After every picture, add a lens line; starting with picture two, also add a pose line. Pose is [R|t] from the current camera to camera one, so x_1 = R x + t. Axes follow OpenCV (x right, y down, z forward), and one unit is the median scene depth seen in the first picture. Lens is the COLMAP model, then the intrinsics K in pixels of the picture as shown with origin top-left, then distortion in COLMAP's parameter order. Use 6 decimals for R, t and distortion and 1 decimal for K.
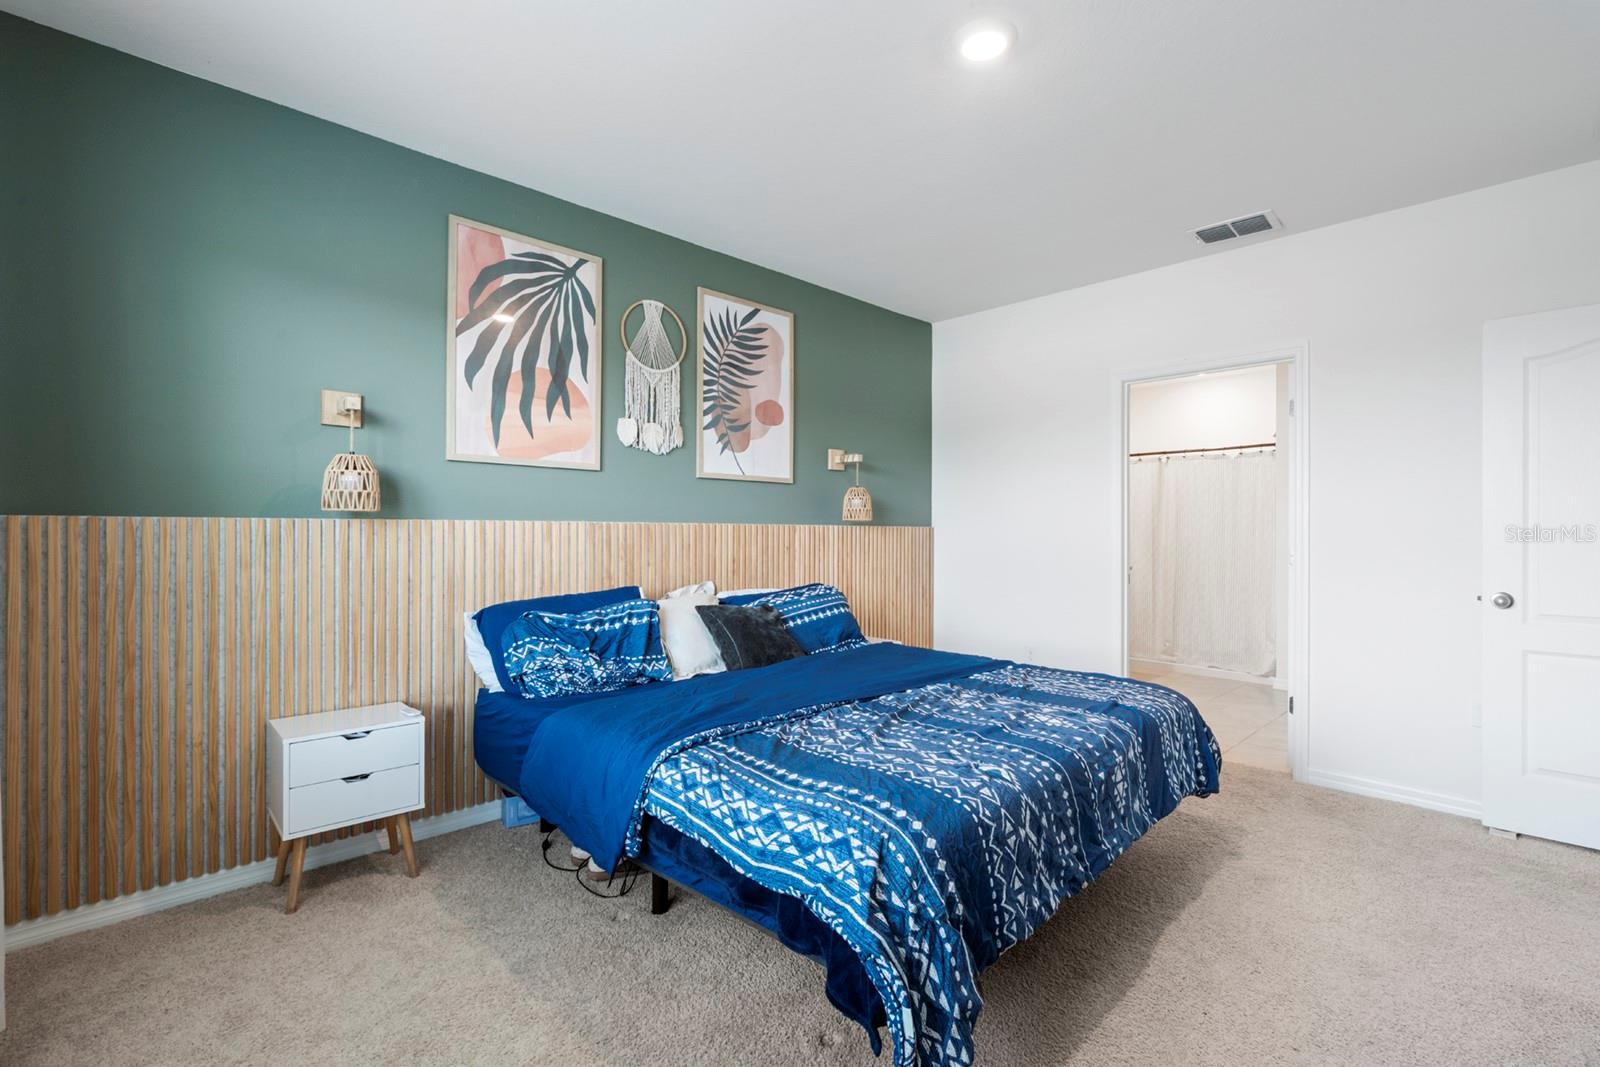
lens RADIAL K [[735.2, 0, 794.0], [0, 735.2, 531.4], [0, 0, 1]] dist [0.001478, 0.000100]
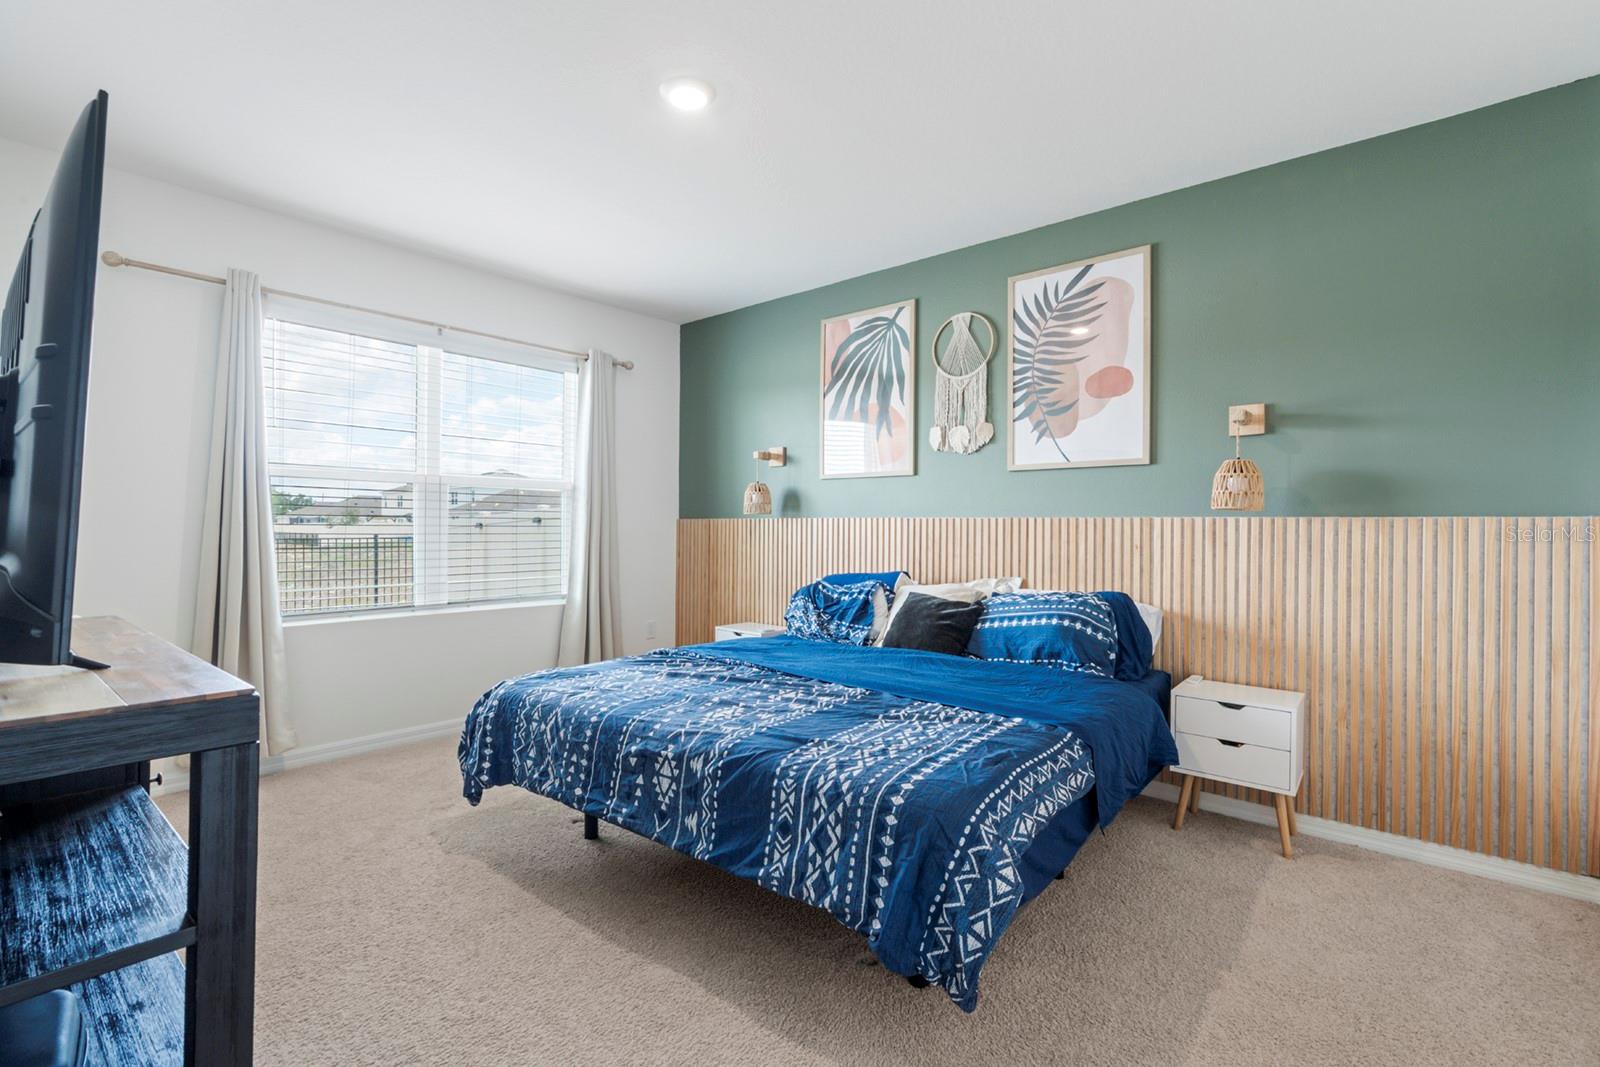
lens RADIAL K [[735.2, 0, 788.7], [0, 735.2, 528.3], [0, 0, 1]] dist [0.001478, 0.000100]
pose [[0.083280, 0.001362, -0.996525, 0.816689], [-0.005419, 0.999985, 0.000914, 0.004519], [0.996511, 0.005324, 0.083286, 0.614479]]
